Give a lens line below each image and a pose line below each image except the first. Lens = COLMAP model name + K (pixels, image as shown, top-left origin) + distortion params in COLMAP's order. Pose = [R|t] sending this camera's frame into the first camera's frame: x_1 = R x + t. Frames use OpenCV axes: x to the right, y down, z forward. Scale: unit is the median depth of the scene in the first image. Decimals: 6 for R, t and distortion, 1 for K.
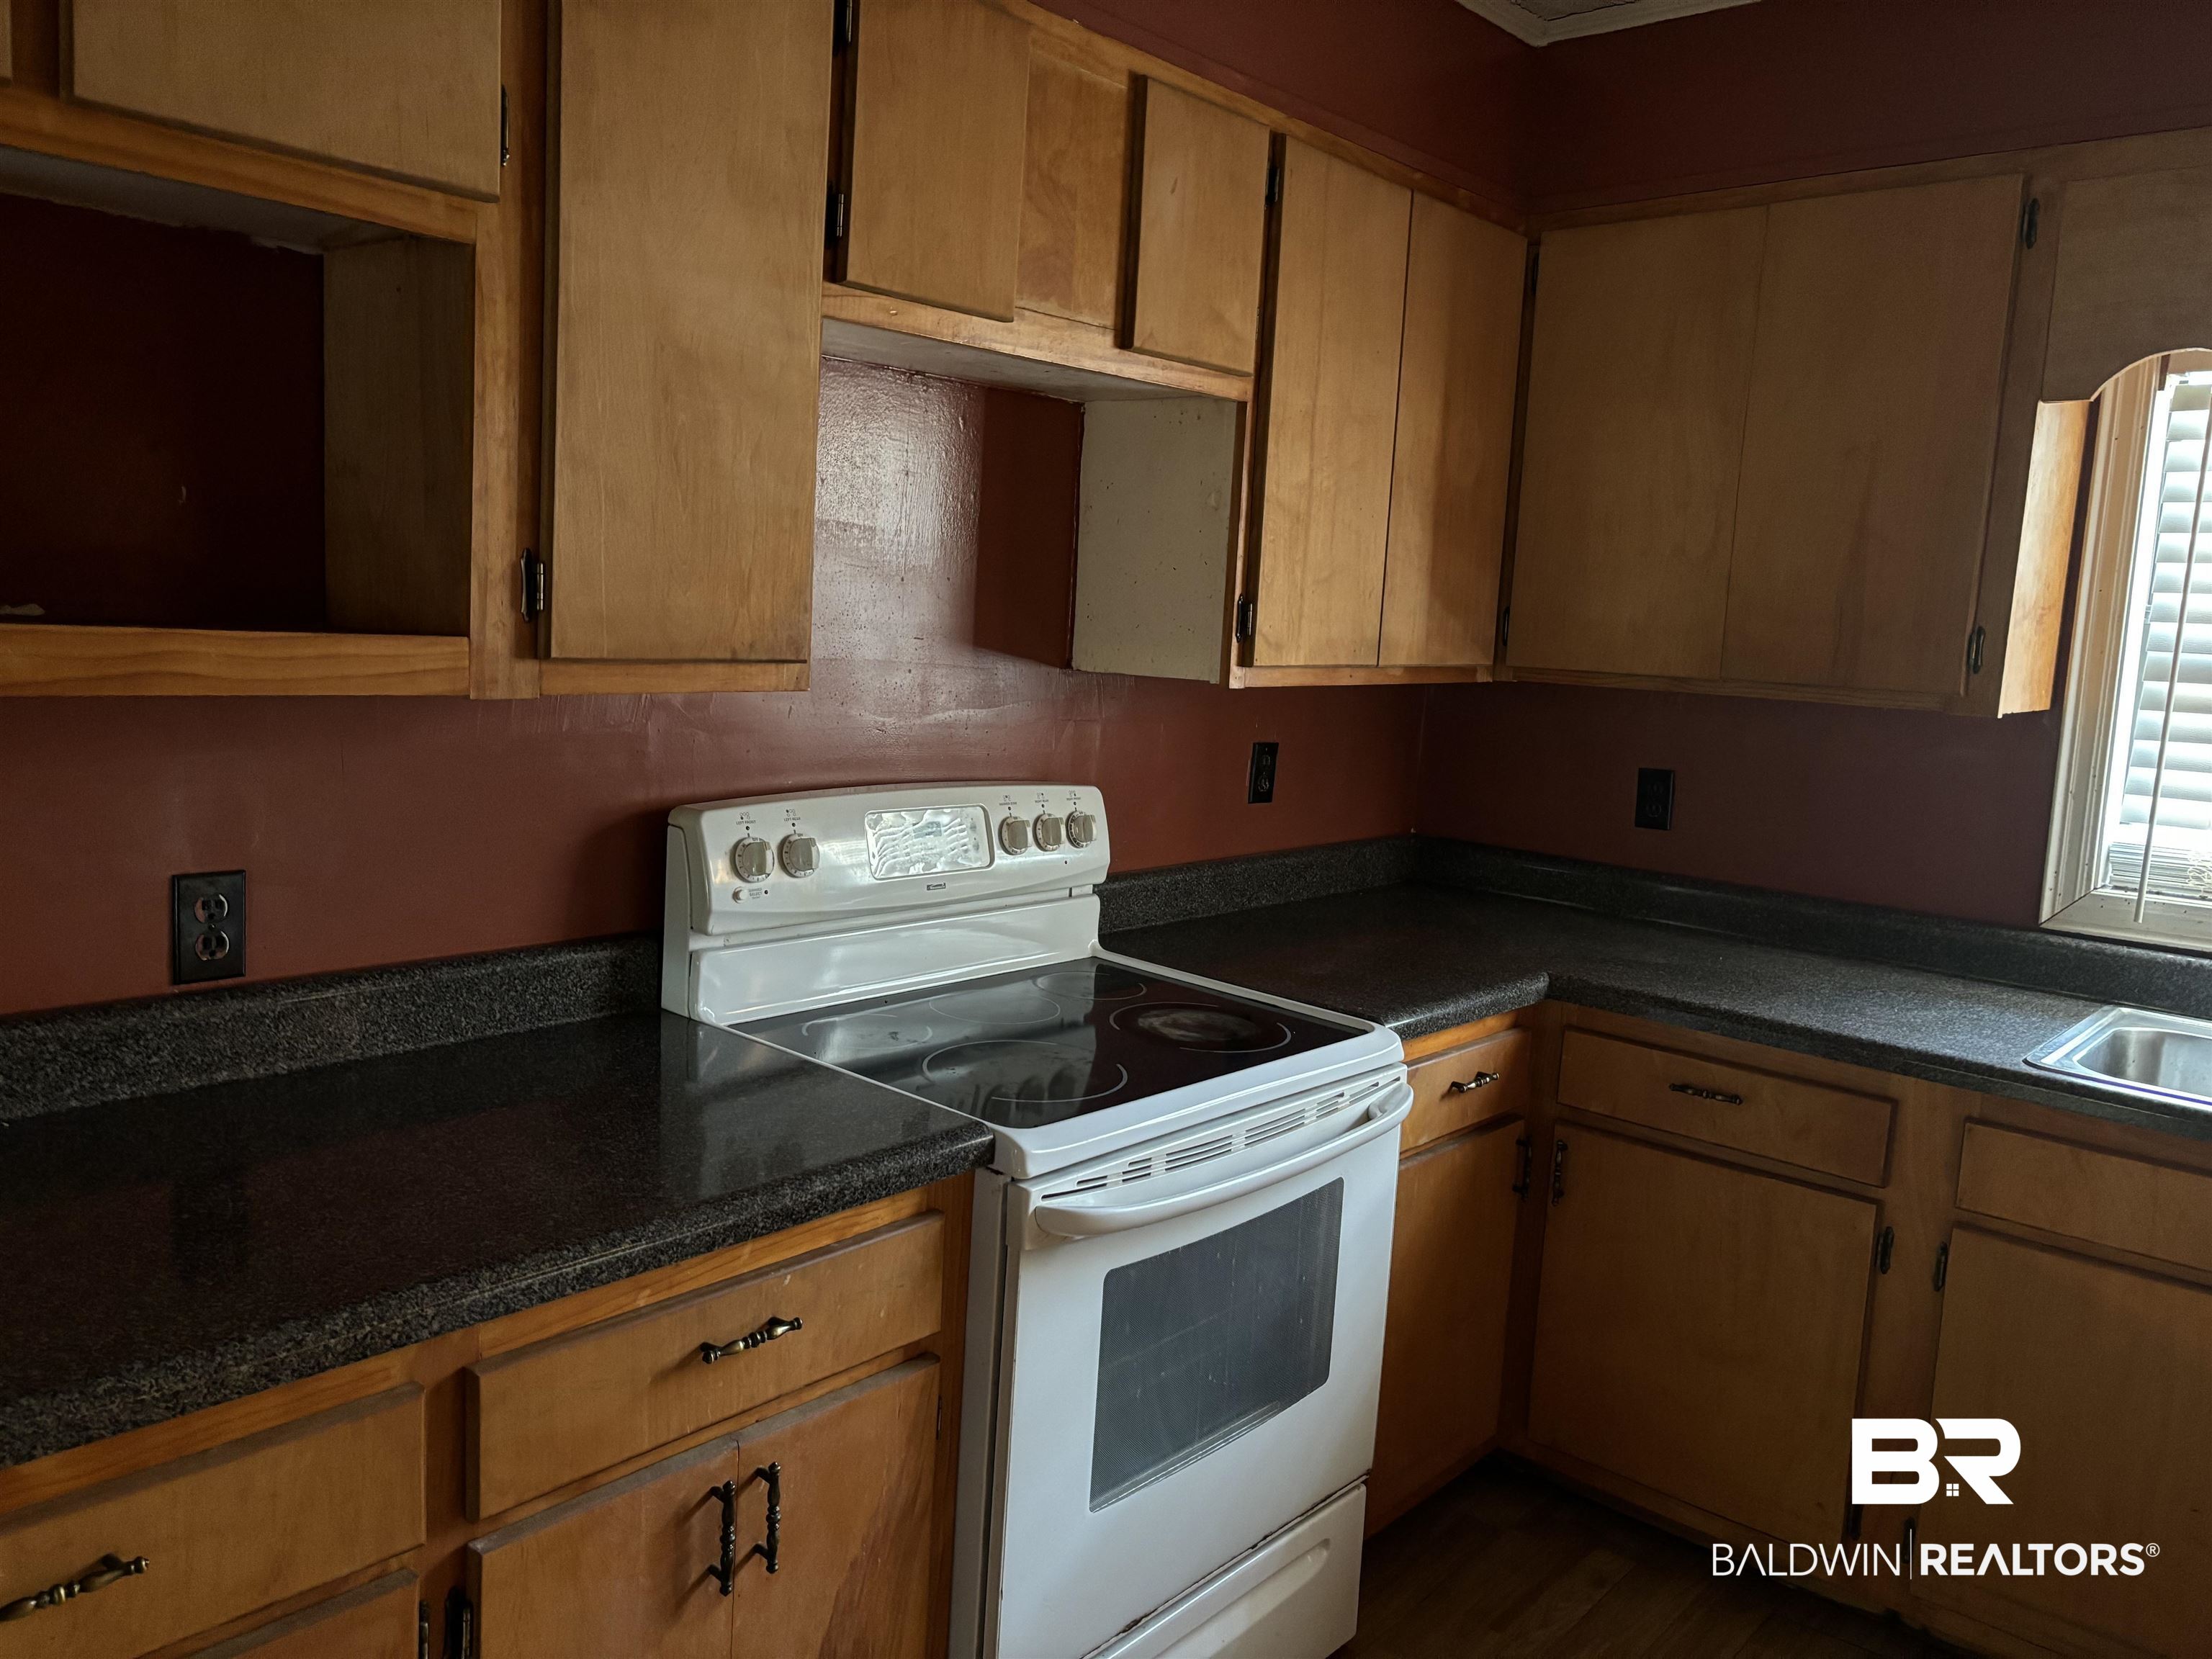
lens RADIAL K [[1652.8, 0, 1106.6], [0, 1652.8, 834.1], [0, 0, 1]] dist [0.044329, -0.055753]
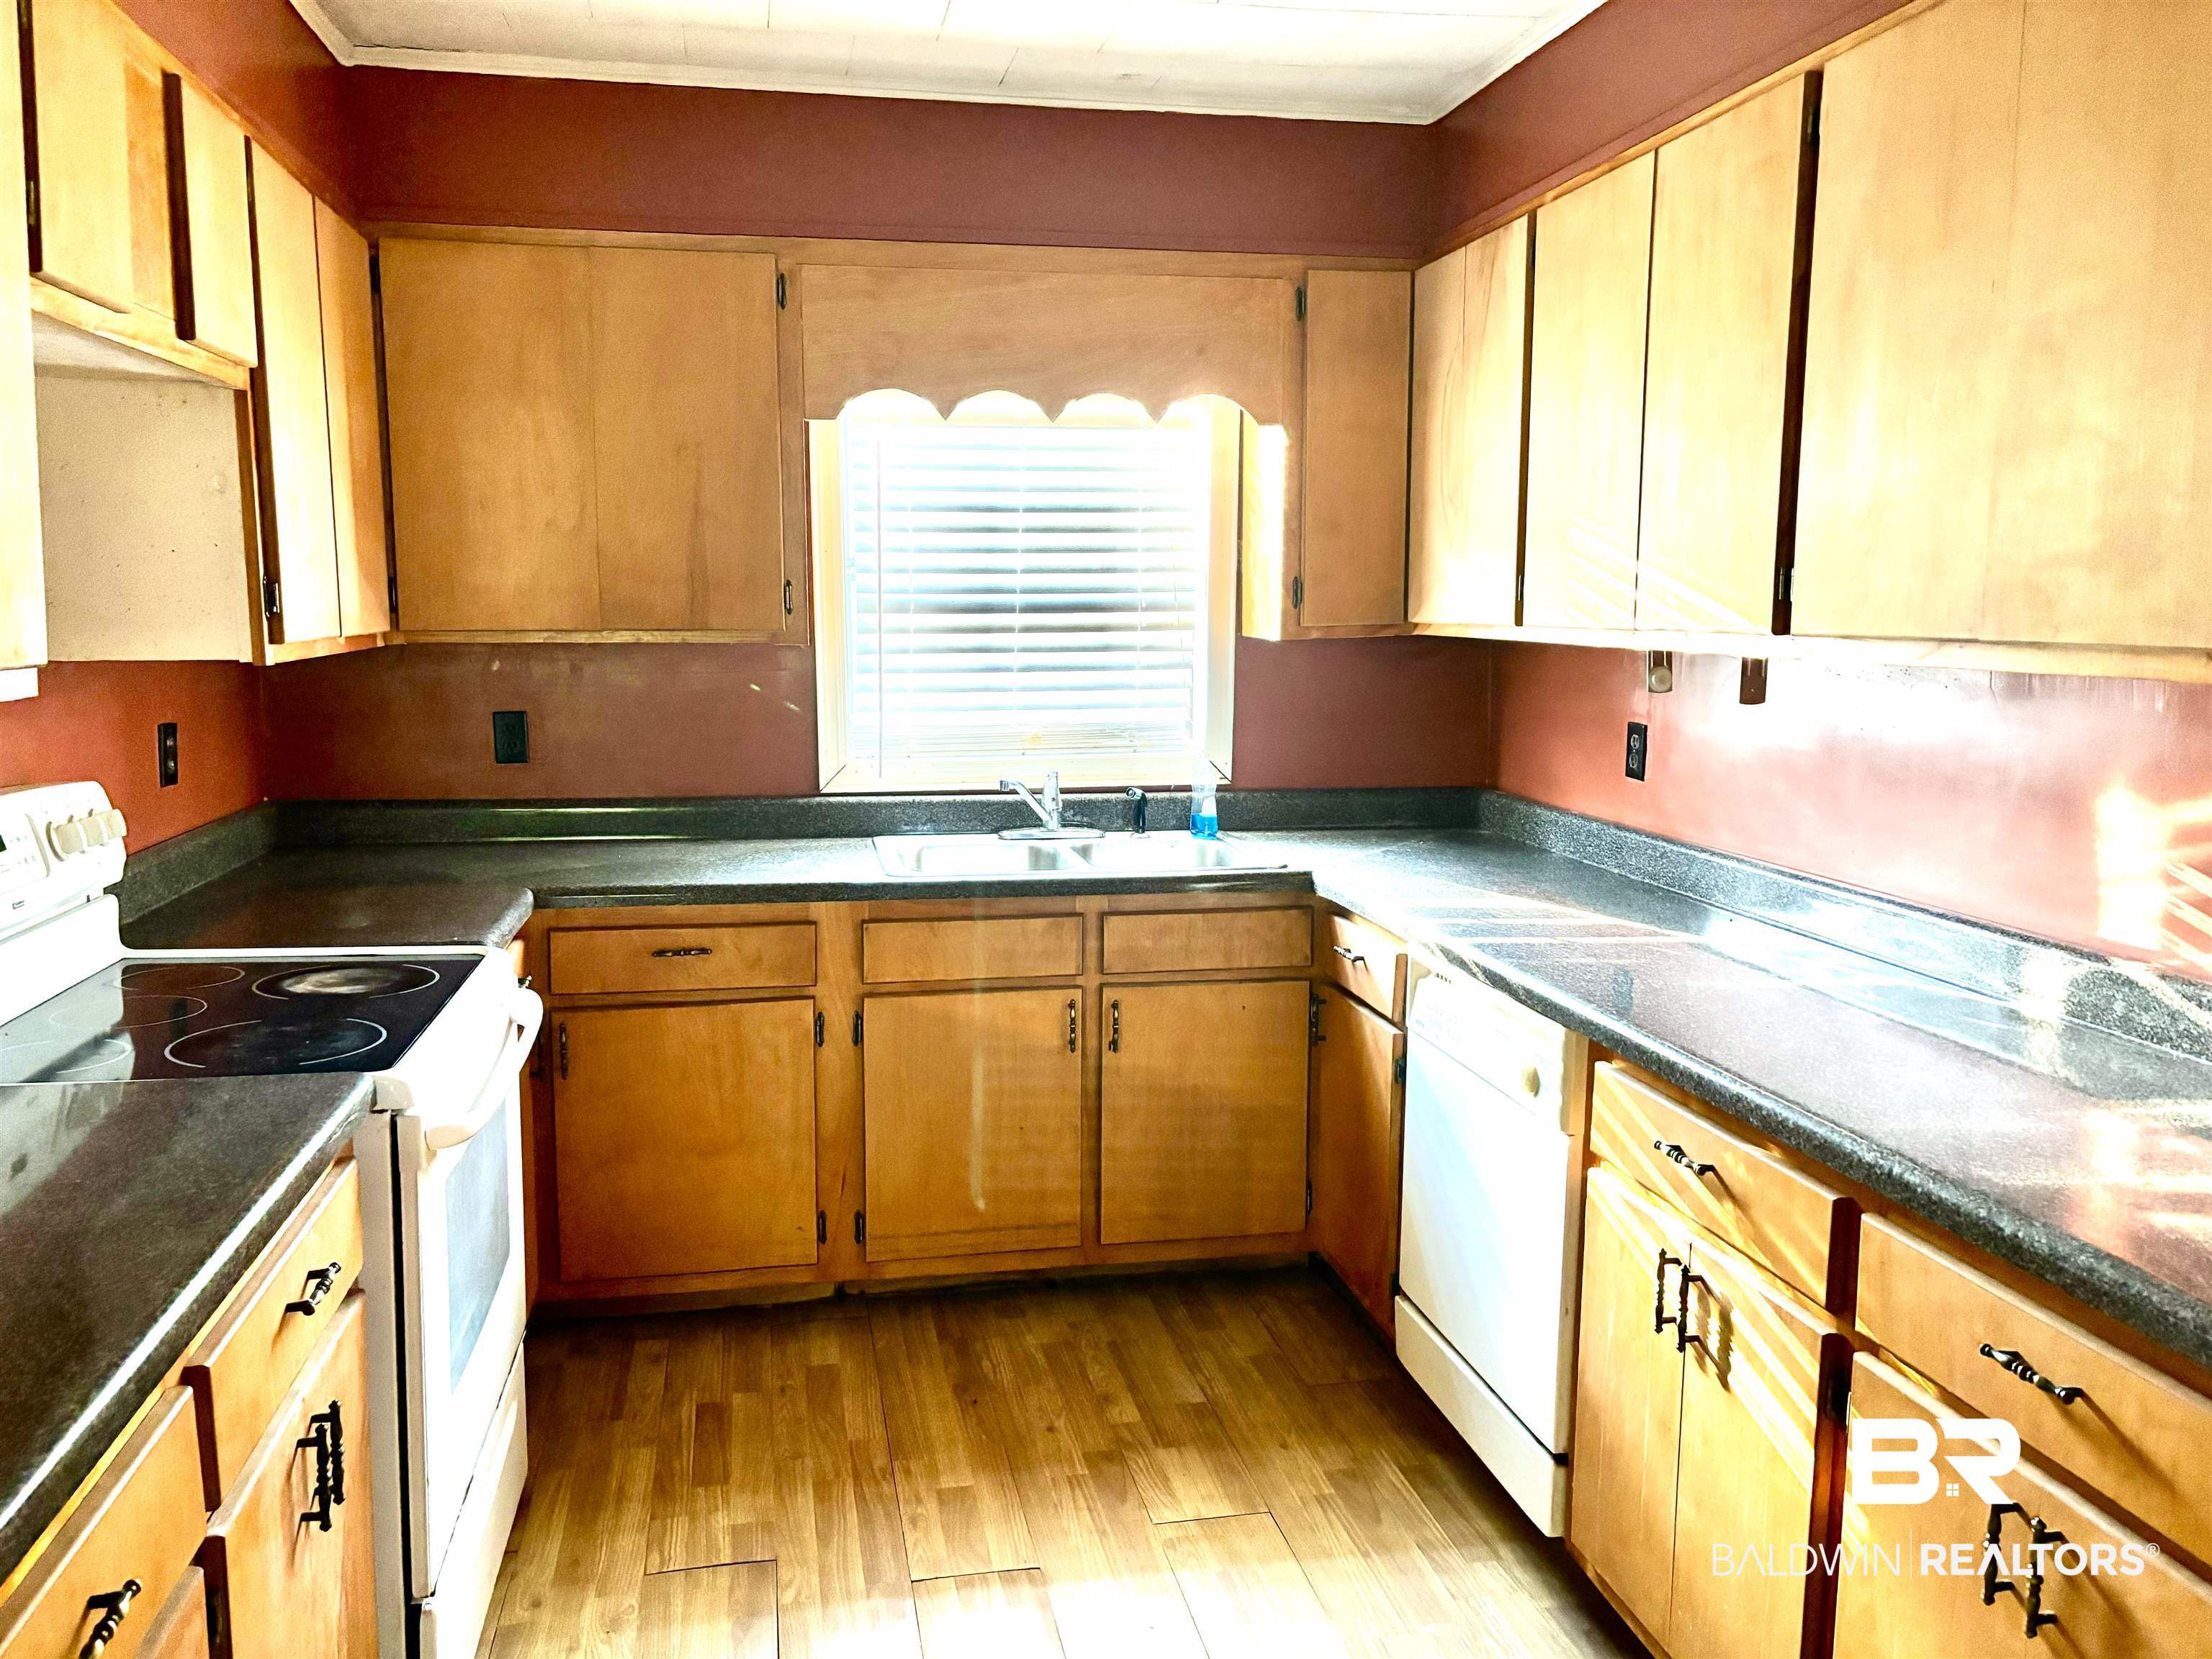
lens RADIAL K [[1652.8, 0, 1092.6], [0, 1652.8, 820.7], [0, 0, 1]] dist [0.044329, -0.055753]
pose [[0.608907, -0.152859, 0.778375, -0.433246], [0.134732, 0.986929, 0.088417, -0.014555], [-0.781716, 0.051035, 0.621543, -0.048699]]
